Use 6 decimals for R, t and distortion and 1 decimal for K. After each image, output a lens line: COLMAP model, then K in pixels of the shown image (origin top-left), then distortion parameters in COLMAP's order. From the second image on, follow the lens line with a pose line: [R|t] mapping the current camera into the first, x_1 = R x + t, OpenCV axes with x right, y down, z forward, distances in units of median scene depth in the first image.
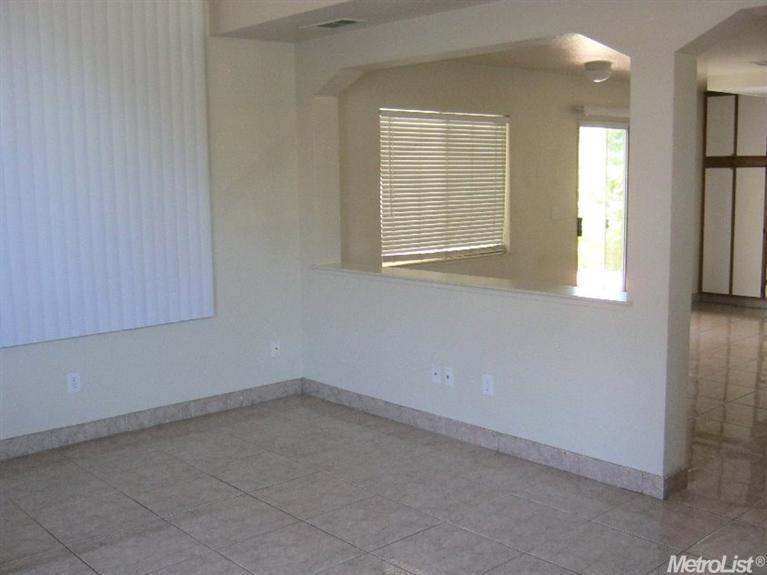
lens RADIAL K [[833.1, 0, 383.5], [0, 833.1, 287.5], [0, 0, 1]] dist [-0.049350, 0.010562]
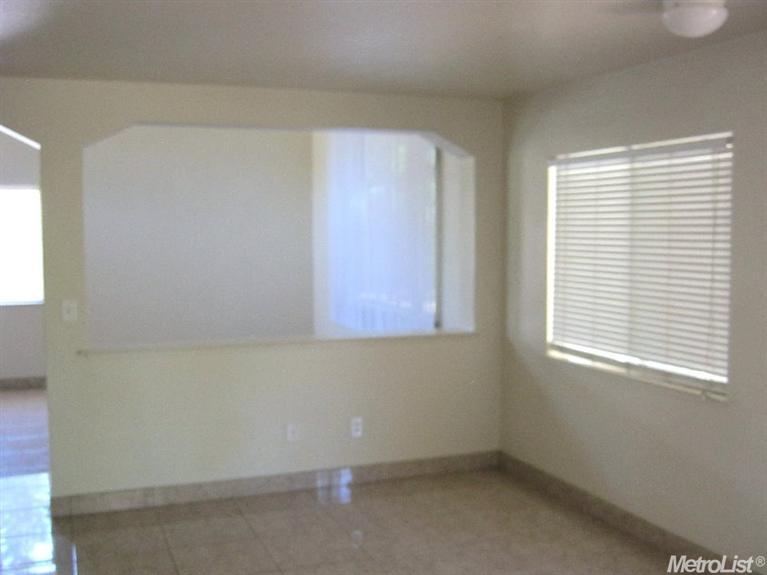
lens RADIAL K [[833.1, 0, 383.5], [0, 833.1, 287.5], [0, 0, 1]] dist [-0.049350, 0.010562]
pose [[-0.346931, 0.088029, -0.933751, 0.749162], [-0.109041, 0.985048, 0.133379, -0.167612], [0.931530, 0.148091, -0.332145, 1.047484]]
